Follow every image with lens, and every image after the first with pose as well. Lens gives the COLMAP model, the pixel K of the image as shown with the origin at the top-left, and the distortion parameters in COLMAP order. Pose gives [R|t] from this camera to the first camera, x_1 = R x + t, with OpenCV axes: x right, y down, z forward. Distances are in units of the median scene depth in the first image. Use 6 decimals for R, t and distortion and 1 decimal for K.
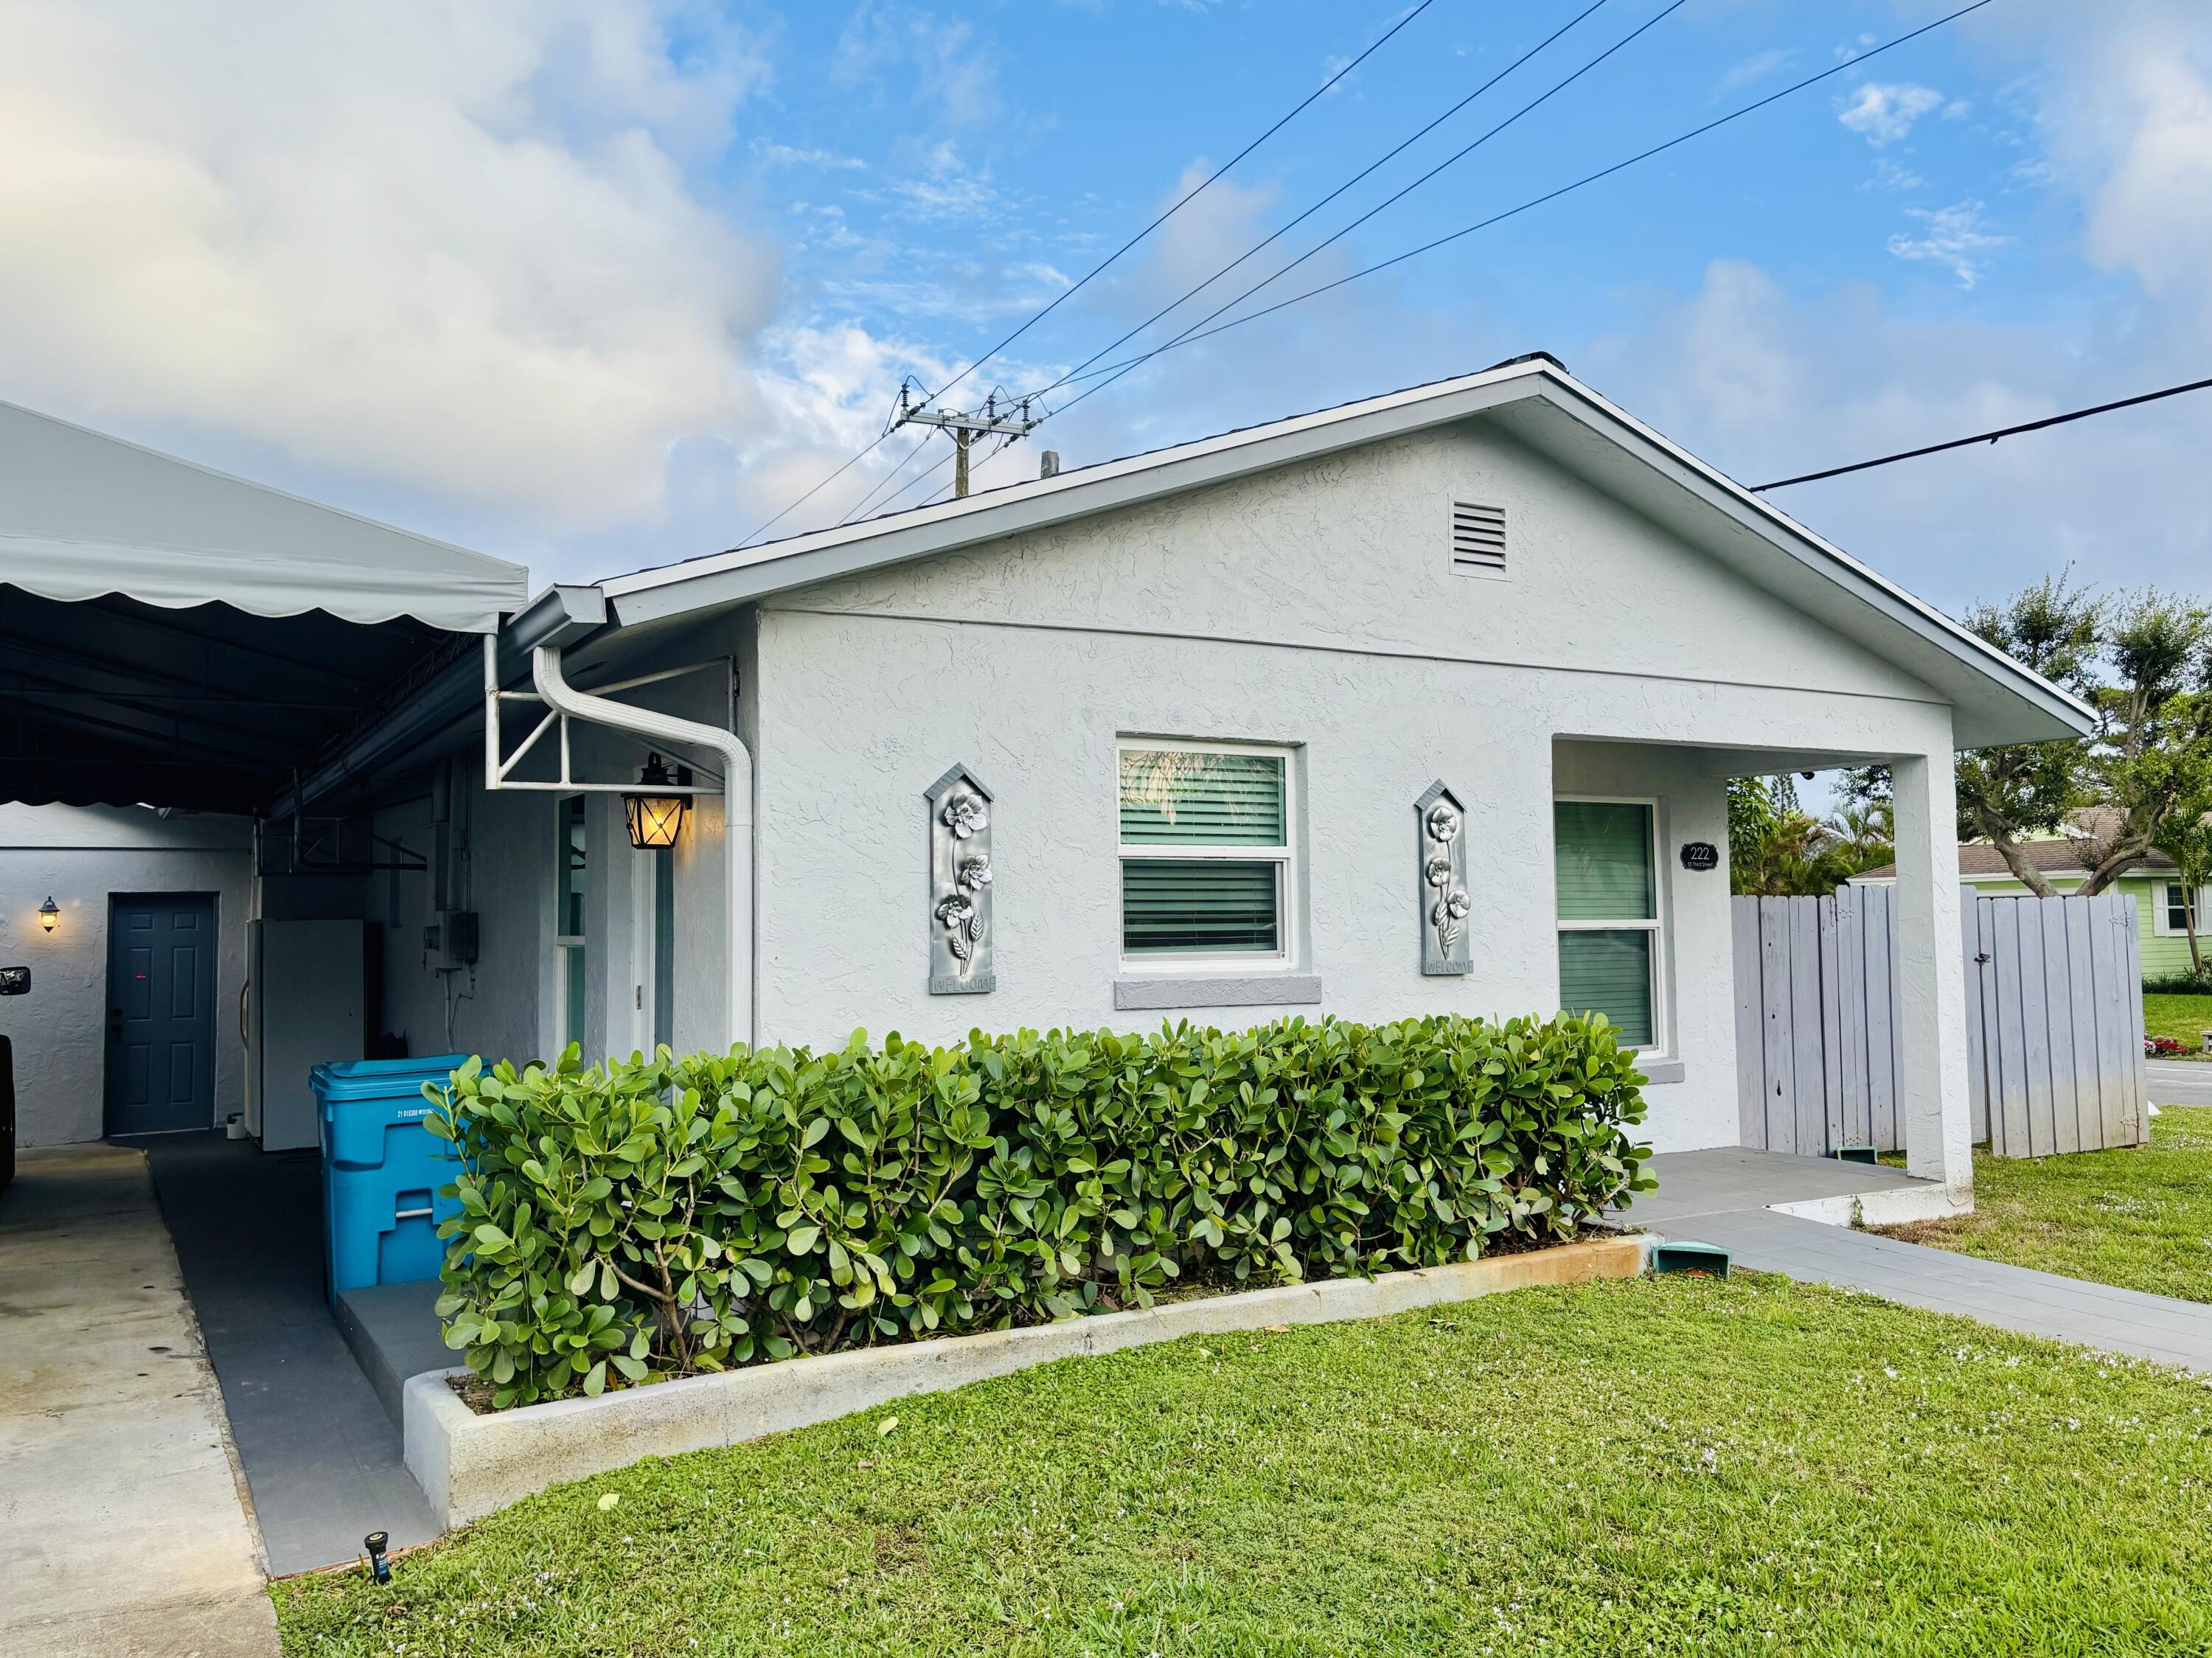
lens RADIAL K [[1653.0, 0, 1106.0], [0, 1653.0, 829.0], [0, 0, 1]] dist [0.078109, -0.005094]
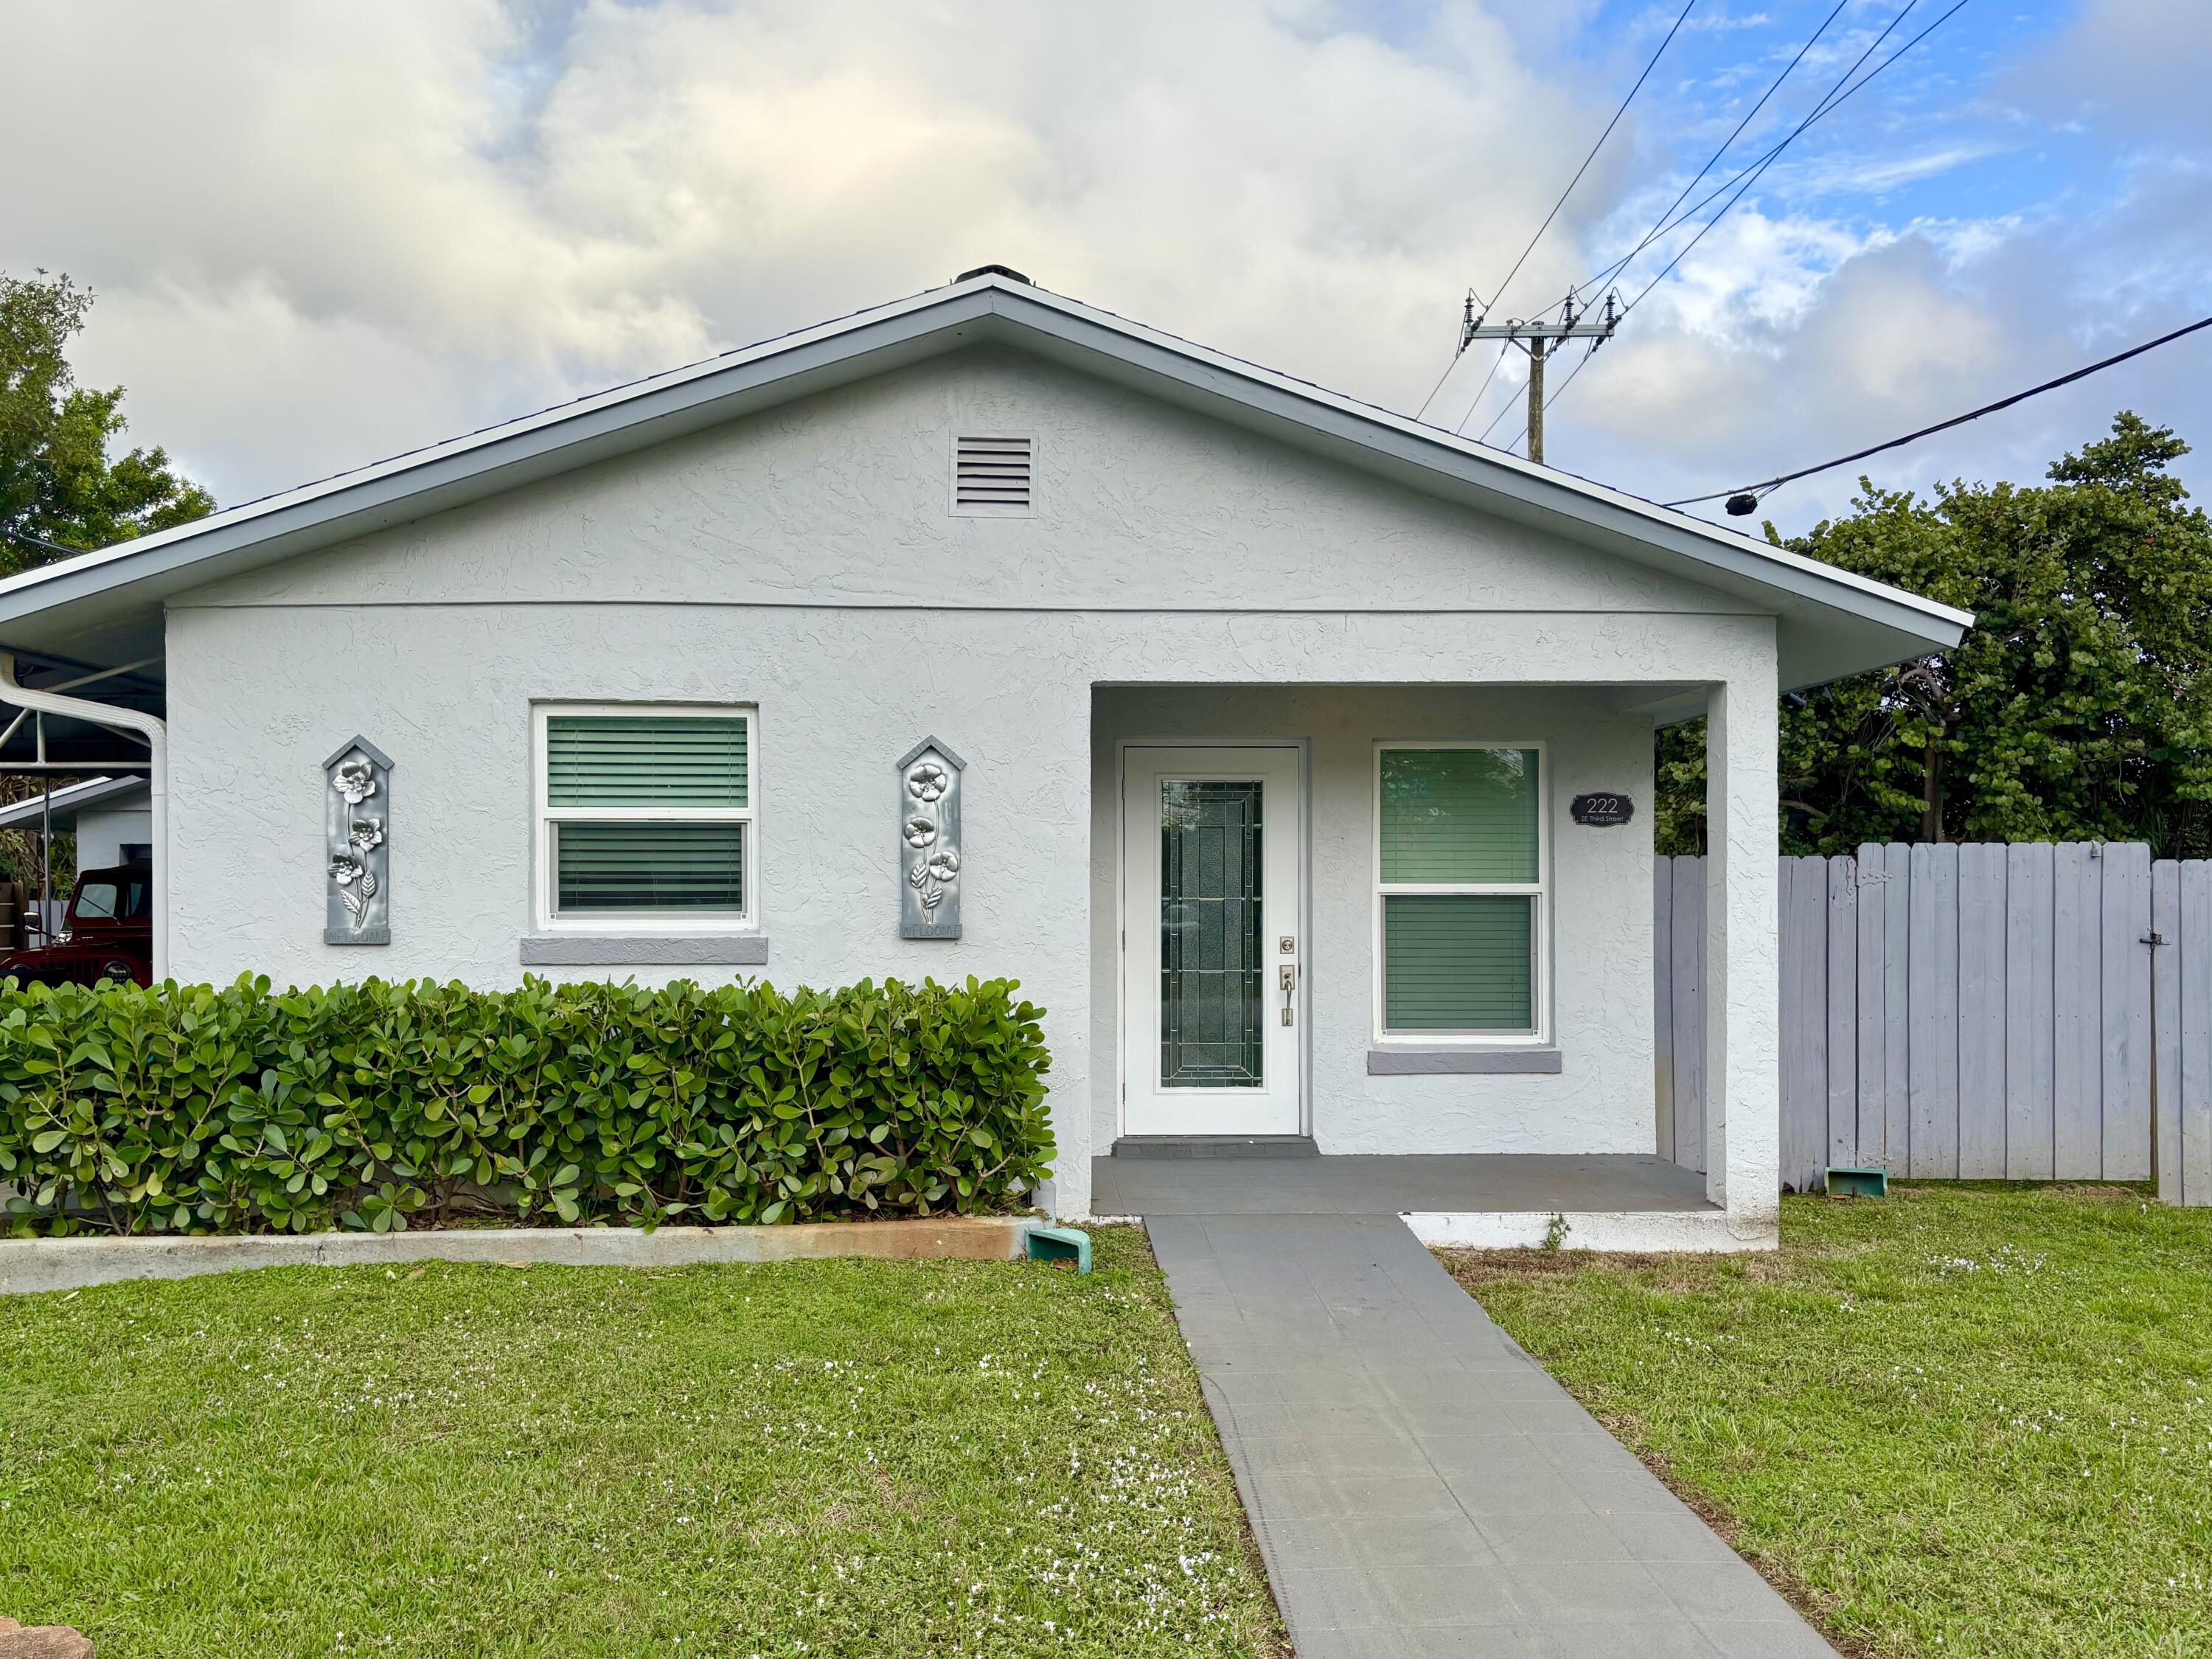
lens RADIAL K [[1723.5, 0, 1114.7], [0, 1723.5, 868.3], [0, 0, 1]] dist [0.143551, -0.253047]
pose [[0.896042, 0.007019, -0.443915, 0.773928], [0.015302, 0.998793, 0.046679, 0.001803], [0.443706, -0.048619, 0.894852, 0.159076]]
